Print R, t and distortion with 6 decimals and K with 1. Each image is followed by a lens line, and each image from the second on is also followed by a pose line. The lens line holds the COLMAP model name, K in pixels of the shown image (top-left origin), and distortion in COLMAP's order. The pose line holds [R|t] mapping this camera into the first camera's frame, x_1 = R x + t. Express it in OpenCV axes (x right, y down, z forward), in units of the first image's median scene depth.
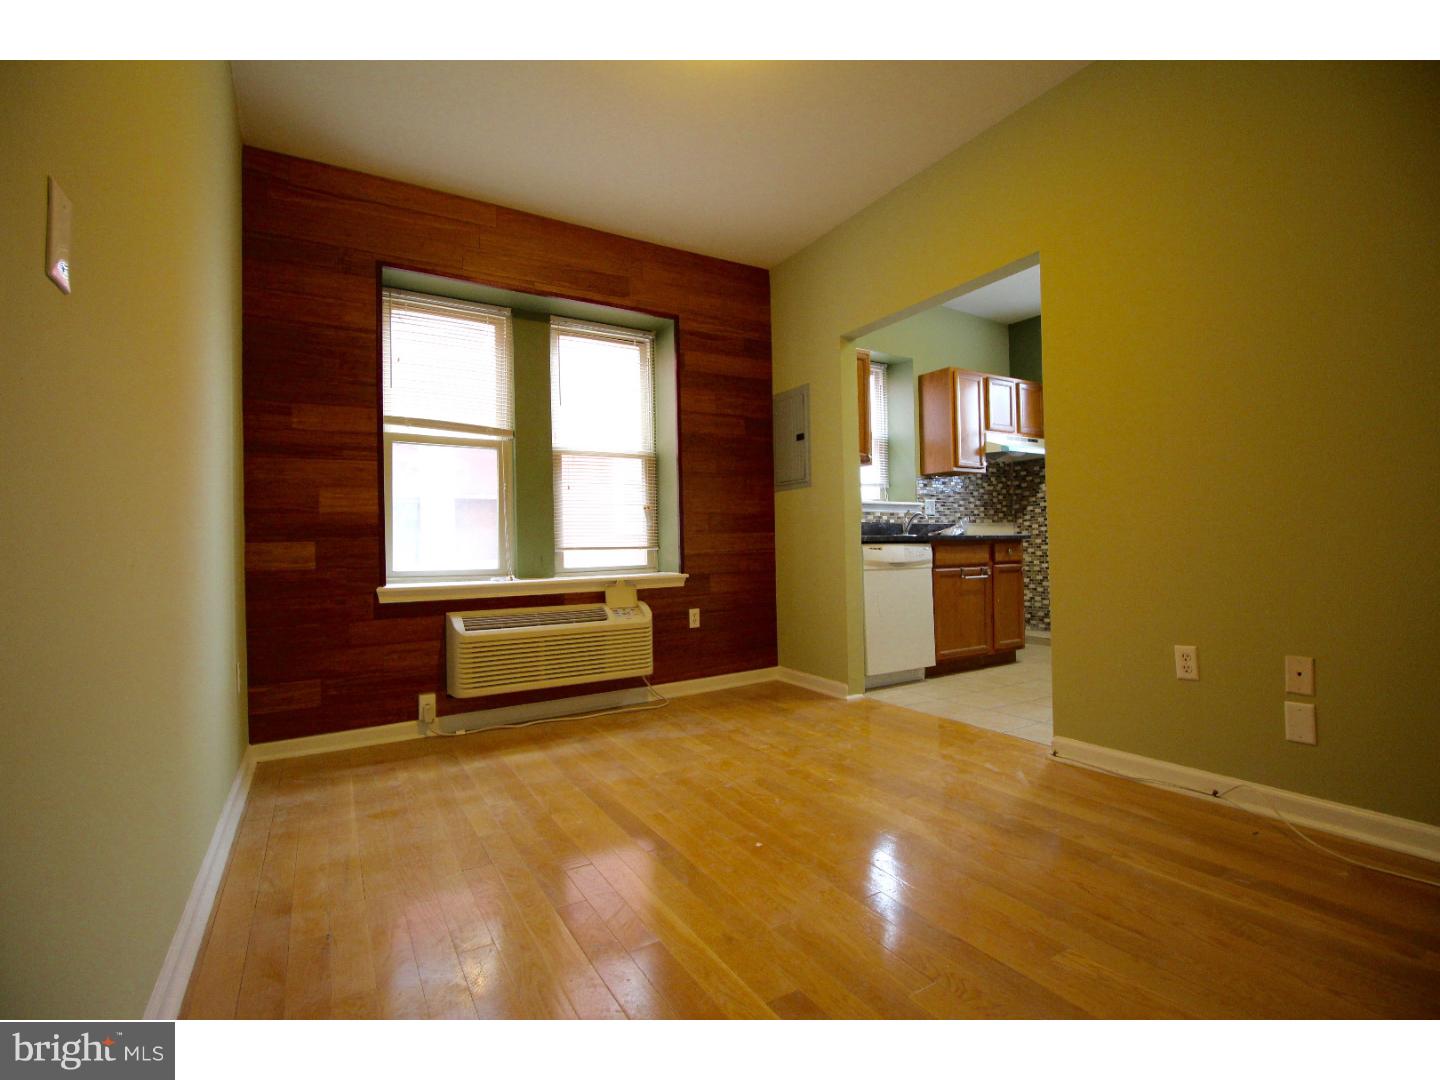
lens RADIAL K [[658.0, 0, 718.3], [0, 658.0, 540.1], [0, 0, 1]] dist [-0.013309, -0.000221]
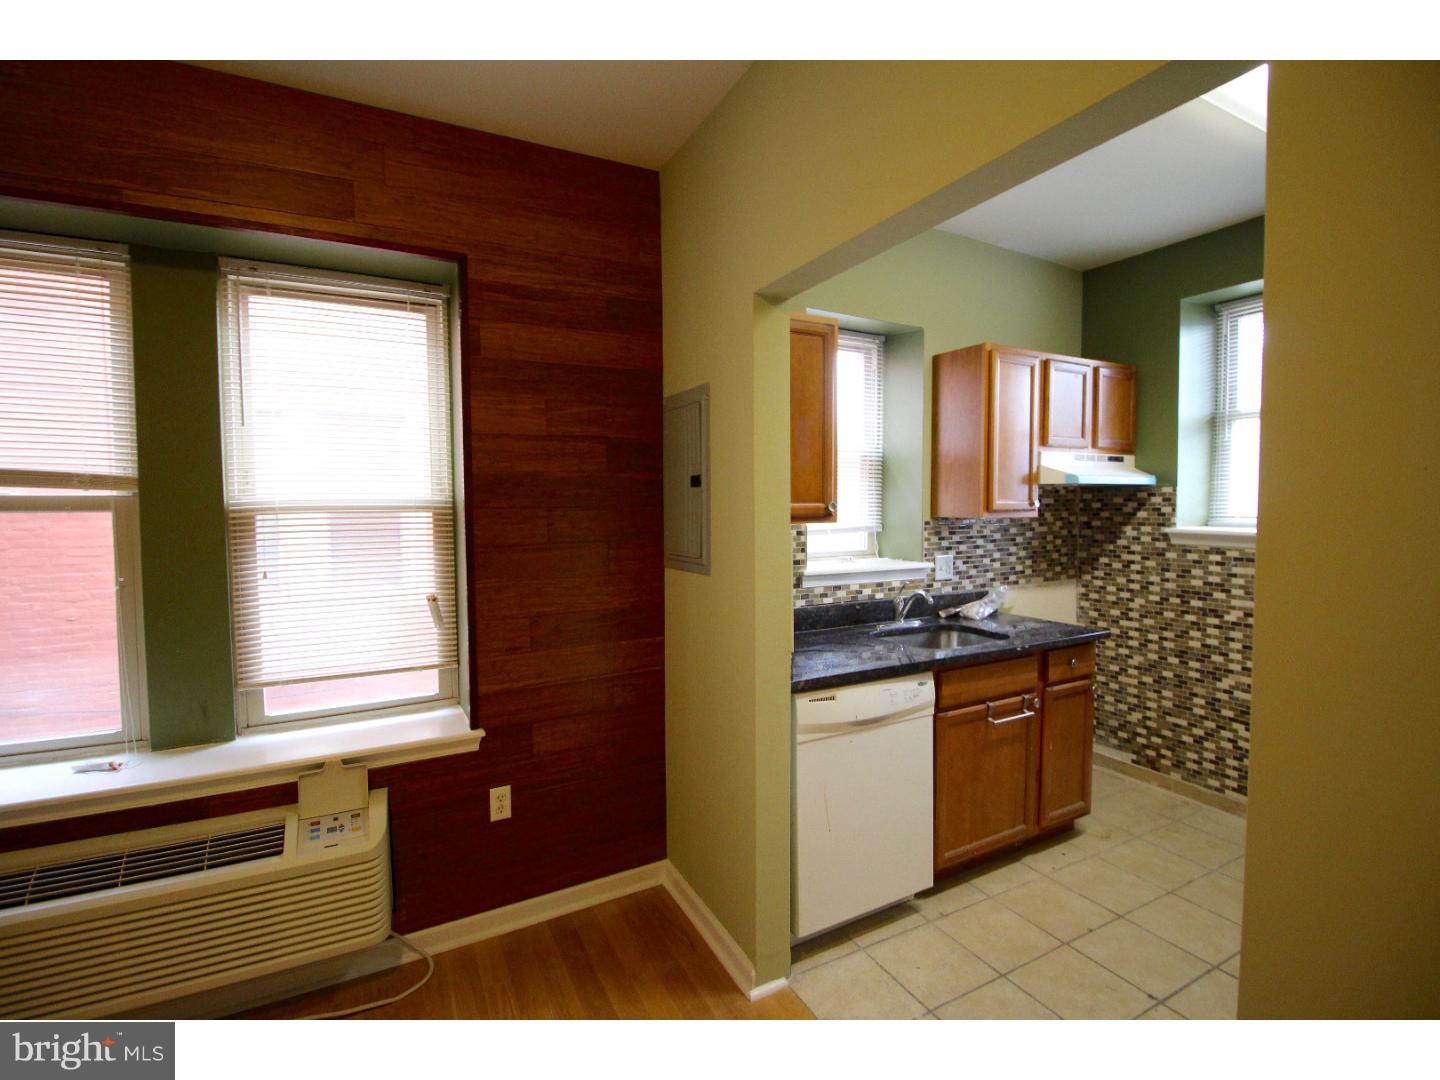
lens RADIAL K [[658.0, 0, 720.3], [0, 658.0, 536.2], [0, 0, 1]] dist [-0.013309, -0.000221]
pose [[0.998520, 0.016560, -0.051807, 0.163185], [-0.013309, 0.997958, 0.062477, -0.136275], [0.052736, -0.061695, 0.996701, 0.424341]]
